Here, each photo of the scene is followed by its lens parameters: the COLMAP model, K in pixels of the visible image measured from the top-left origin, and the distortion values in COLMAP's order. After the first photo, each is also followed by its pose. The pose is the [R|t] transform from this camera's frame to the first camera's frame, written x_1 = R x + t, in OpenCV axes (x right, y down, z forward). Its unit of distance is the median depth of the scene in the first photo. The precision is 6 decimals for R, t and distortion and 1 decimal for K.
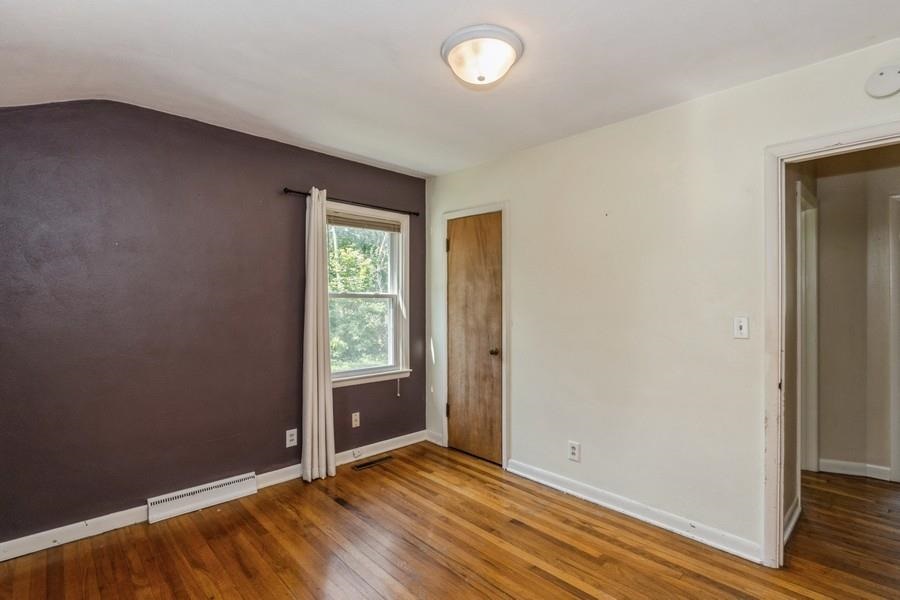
lens RADIAL K [[428.3, 0, 439.8], [0, 428.3, 298.3], [0, 0, 1]] dist [-0.000232, 0.000015]
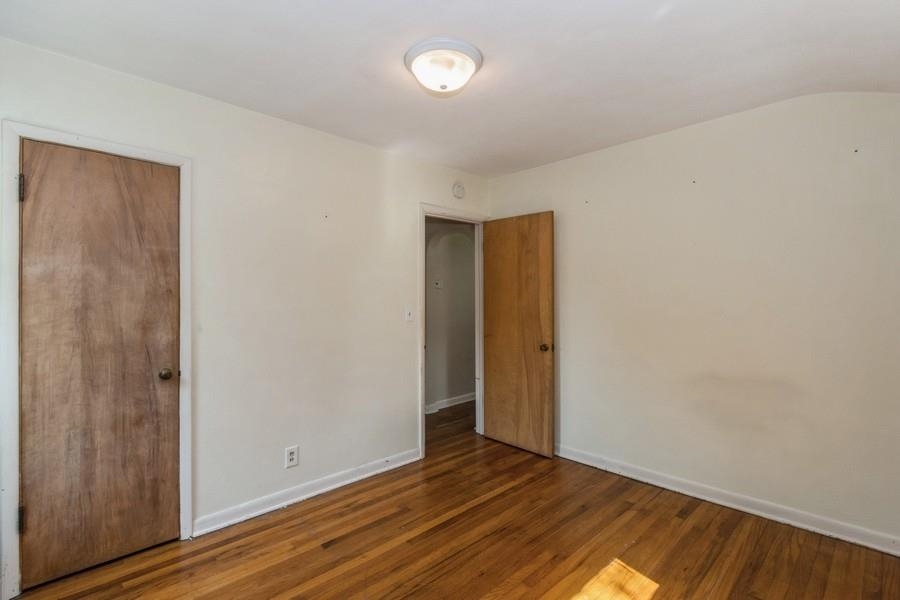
lens RADIAL K [[428.3, 0, 439.8], [0, 428.3, 298.3], [0, 0, 1]] dist [-0.000232, 0.000015]
pose [[-0.008846, 0.001467, 0.999960, -0.555978], [0.004401, 0.999989, -0.001428, 0.009488], [-0.999951, 0.004388, -0.008852, 0.597894]]
